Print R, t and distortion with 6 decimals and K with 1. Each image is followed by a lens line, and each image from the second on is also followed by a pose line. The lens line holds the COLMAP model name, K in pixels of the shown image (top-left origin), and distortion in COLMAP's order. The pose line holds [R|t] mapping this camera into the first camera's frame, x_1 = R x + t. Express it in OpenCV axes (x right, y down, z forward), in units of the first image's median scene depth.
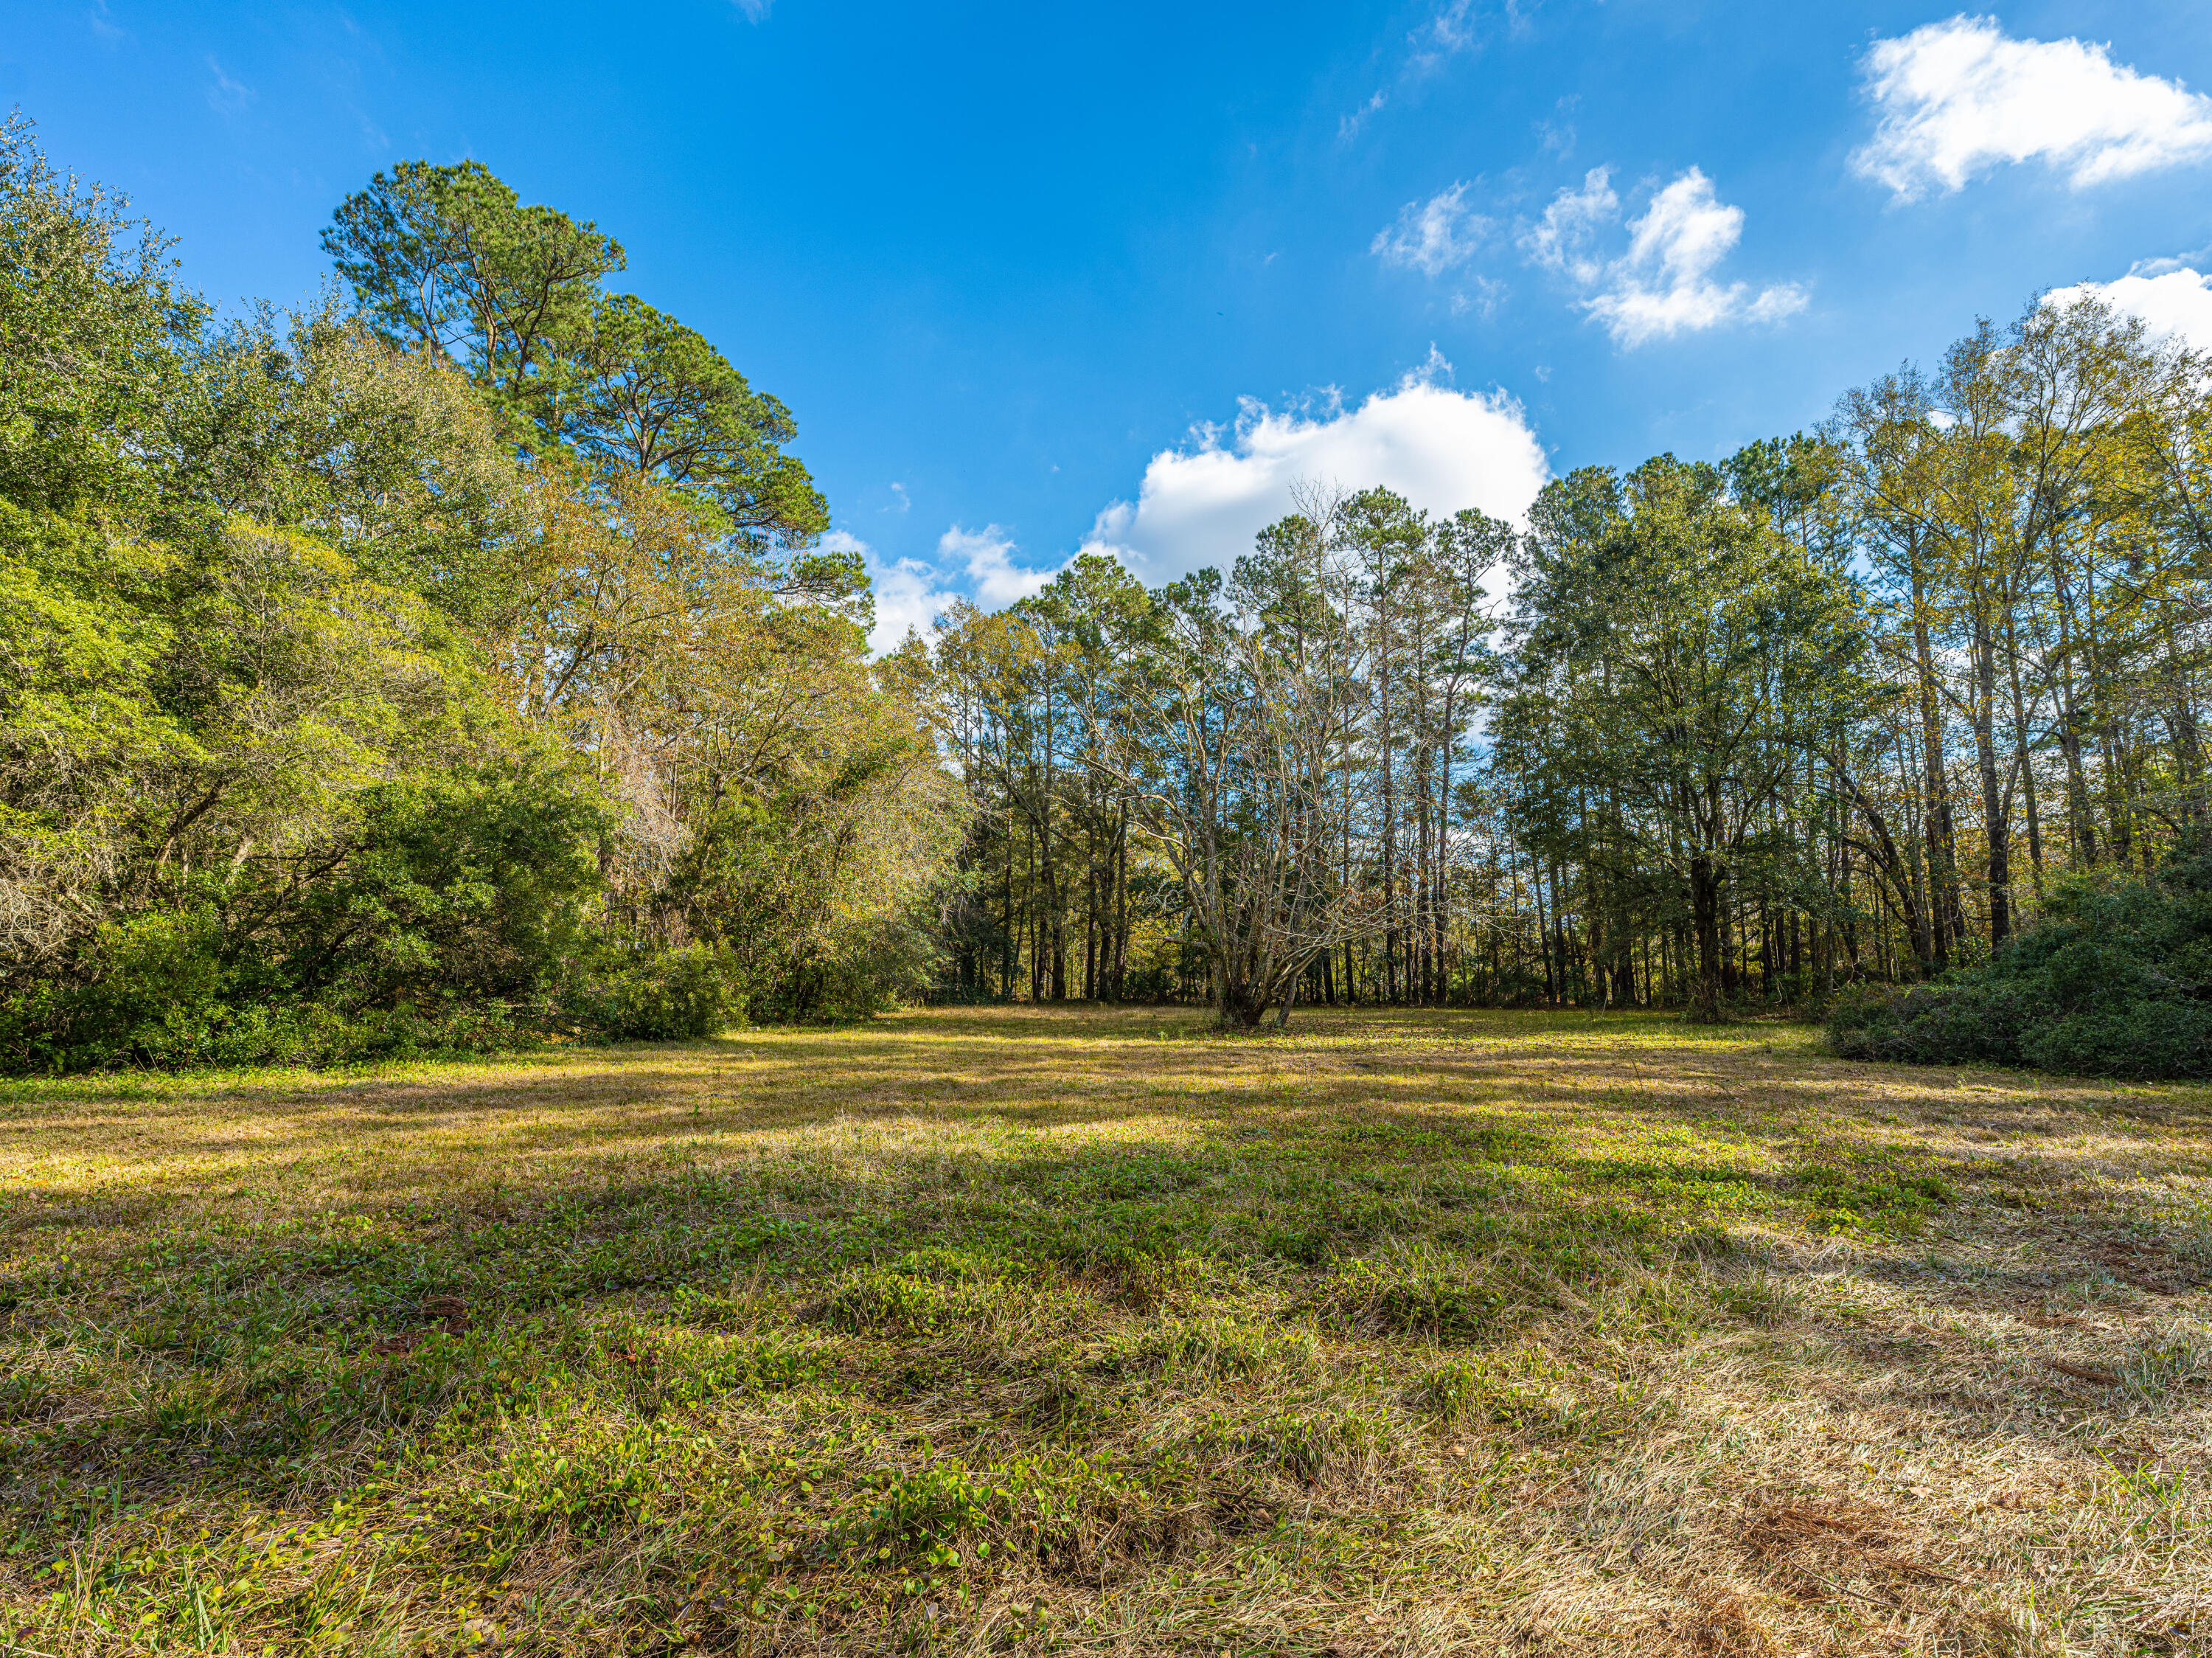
lens RADIAL K [[978.7, 0, 1129.7], [0, 978.7, 899.8], [0, 0, 1]] dist [0.003743, 0.000292]
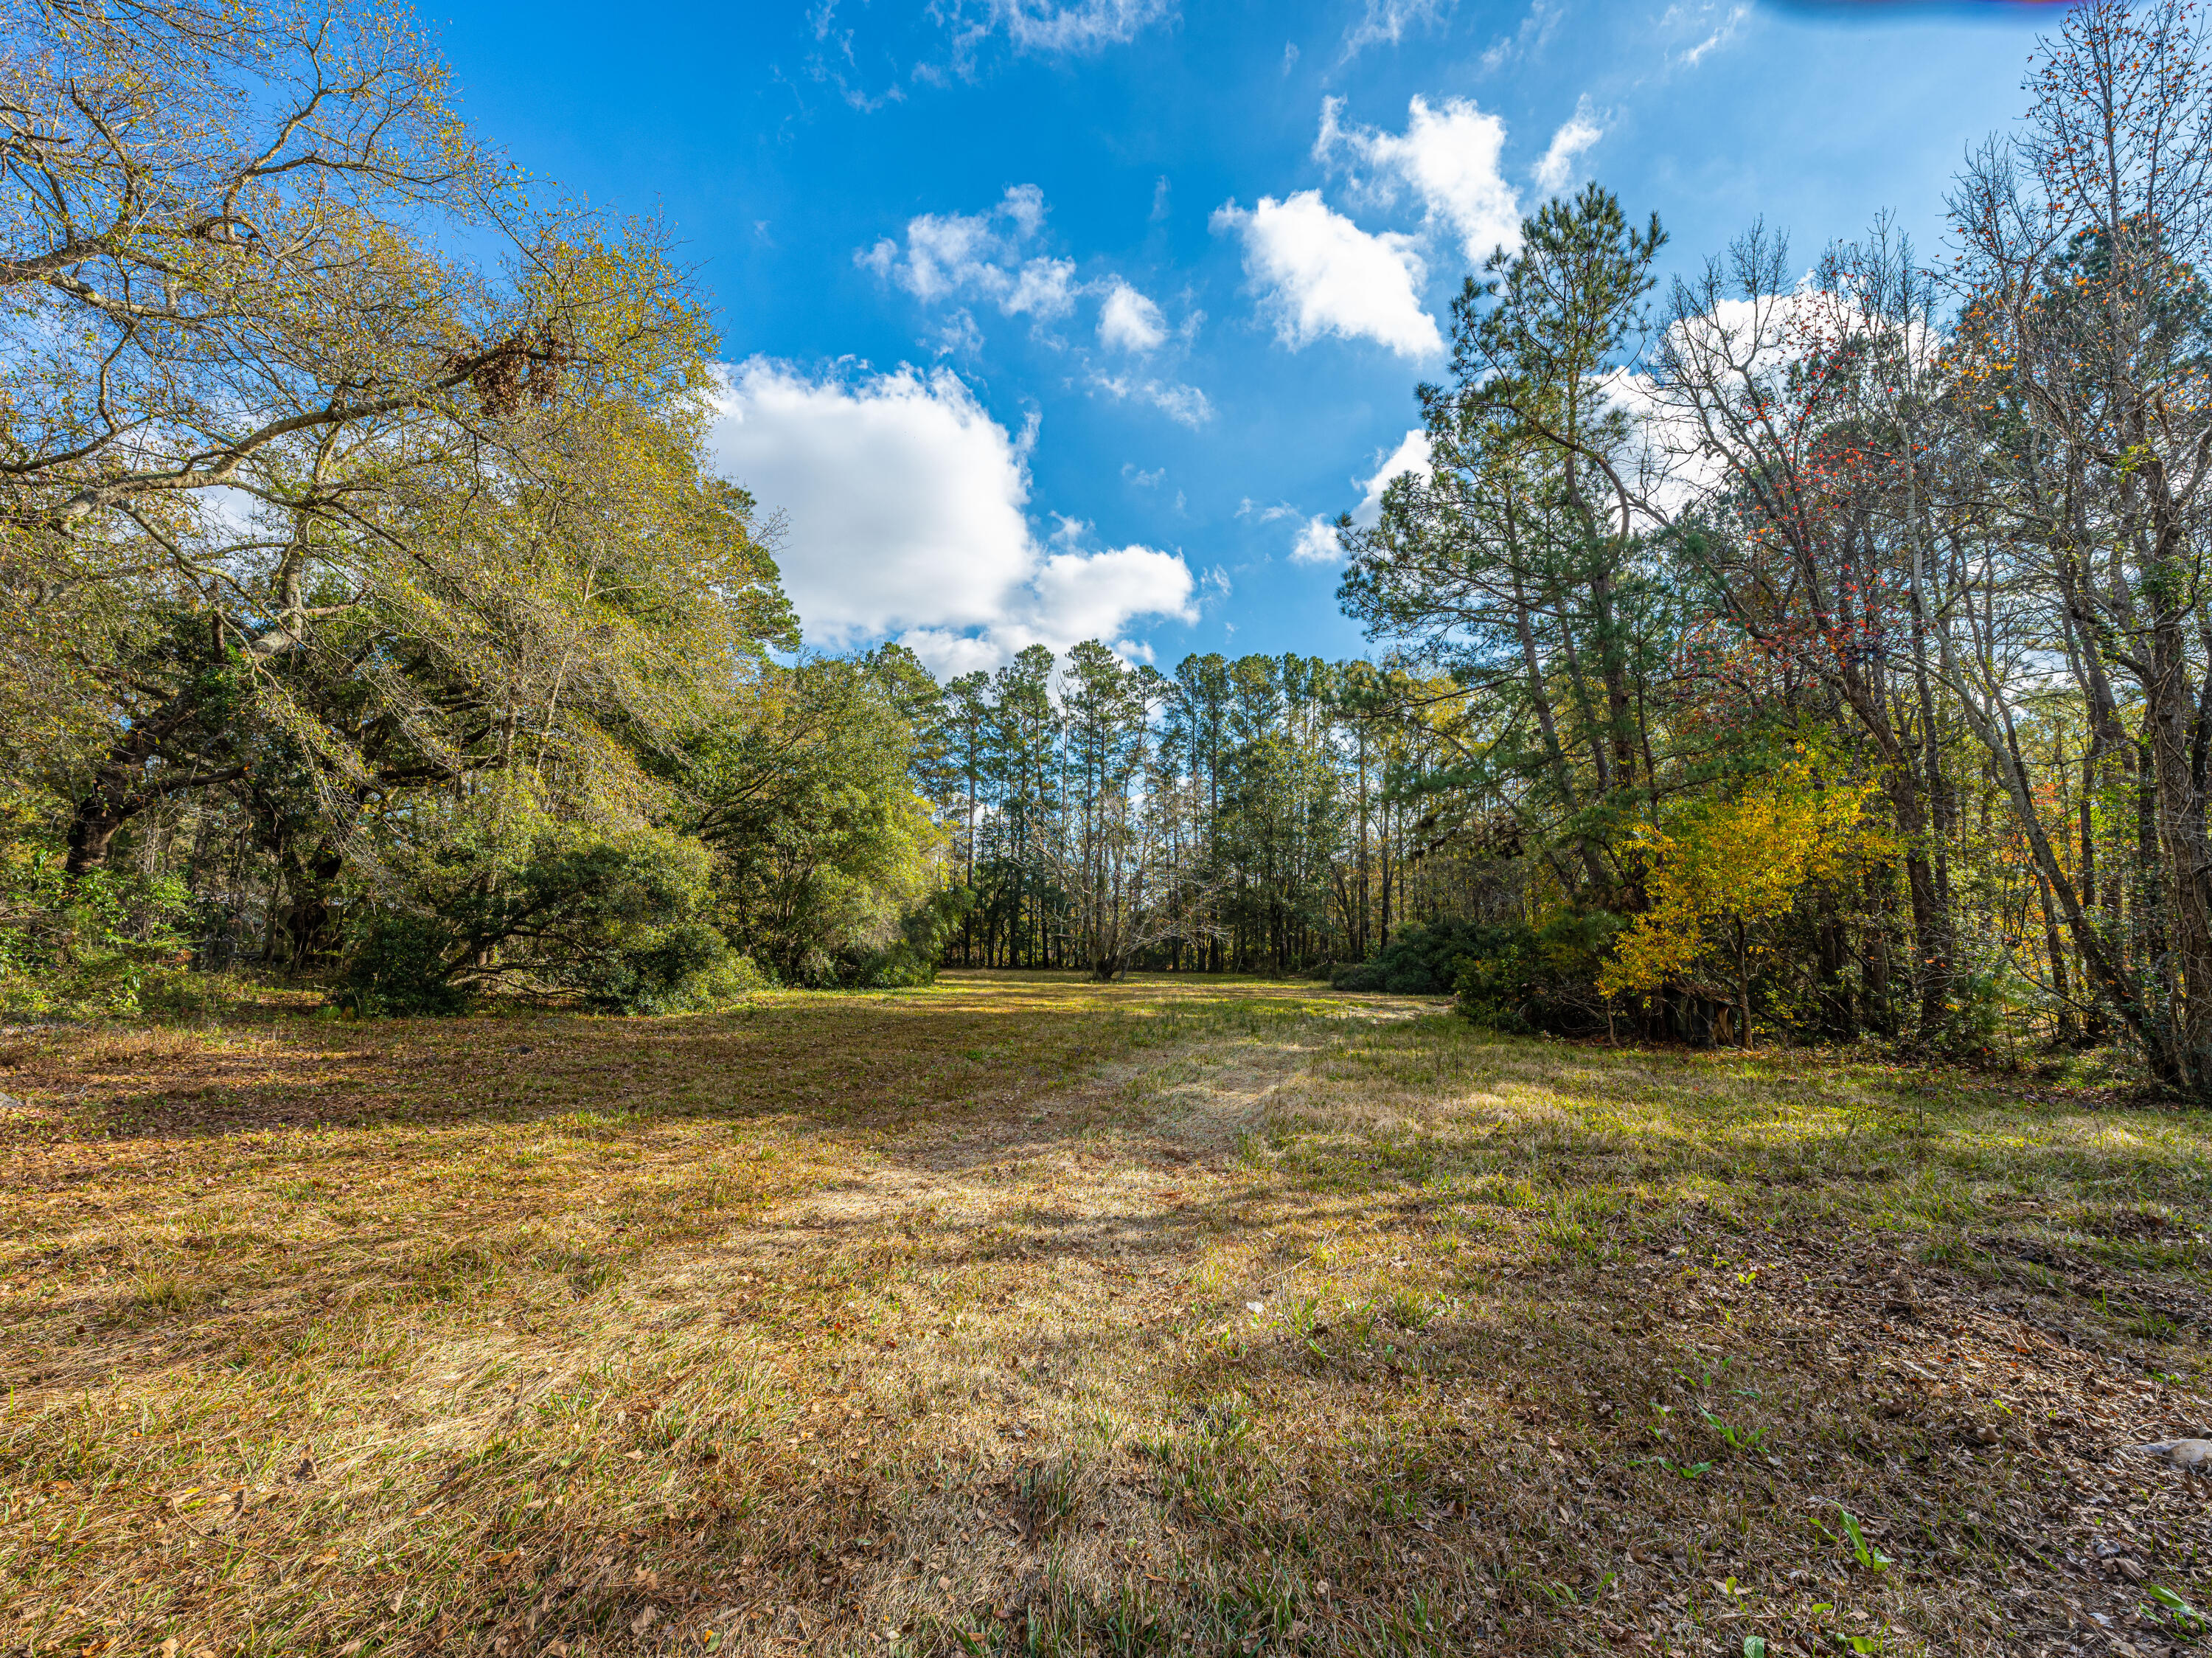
lens RADIAL K [[1028.7, 0, 1109.4], [0, 1028.7, 830.6], [0, 0, 1]] dist [-0.002029, 0.000301]
pose [[0.893906, 0.063326, 0.443758, -0.431644], [-0.053738, 0.997970, -0.034164, -0.059027], [-0.445021, 0.006692, 0.895495, -0.486305]]
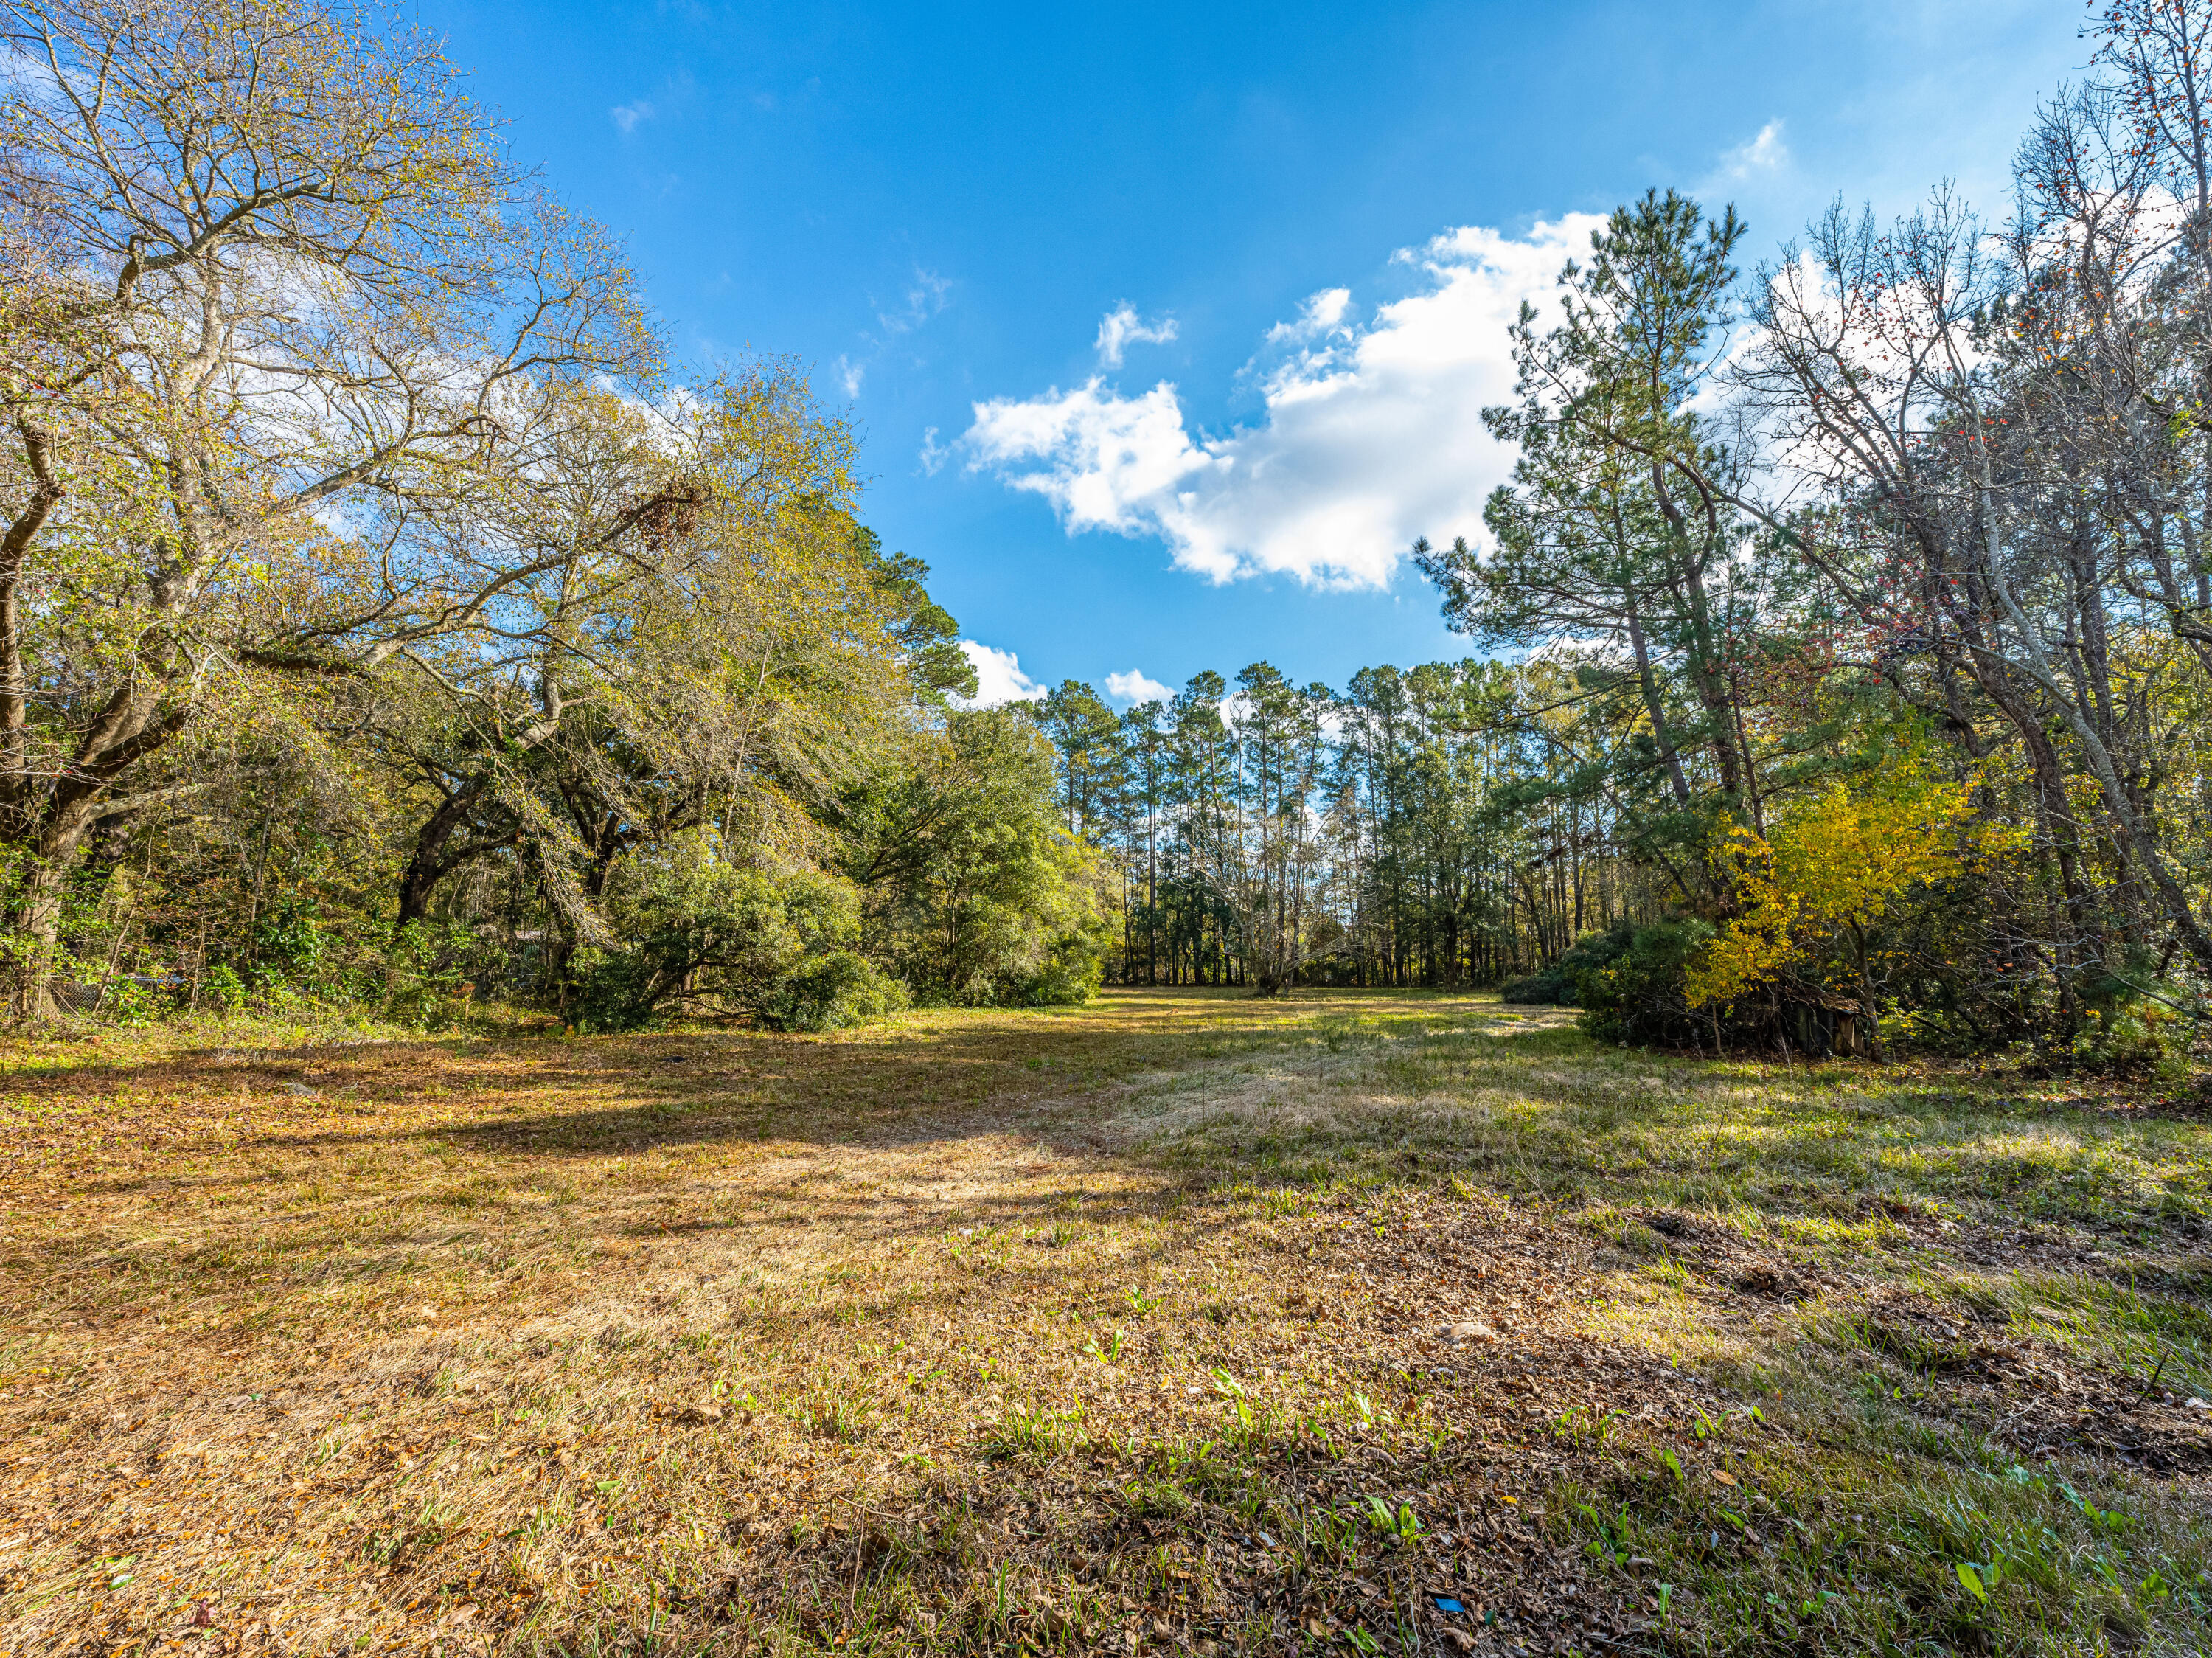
lens RADIAL K [[1028.7, 0, 1112.5], [0, 1028.7, 818.3], [0, 0, 1]] dist [-0.002029, 0.000301]
pose [[0.968384, 0.029393, 0.247725, -0.389177], [-0.015943, 0.998297, -0.056124, -0.065196], [-0.248953, 0.050400, 0.967203, -0.547697]]
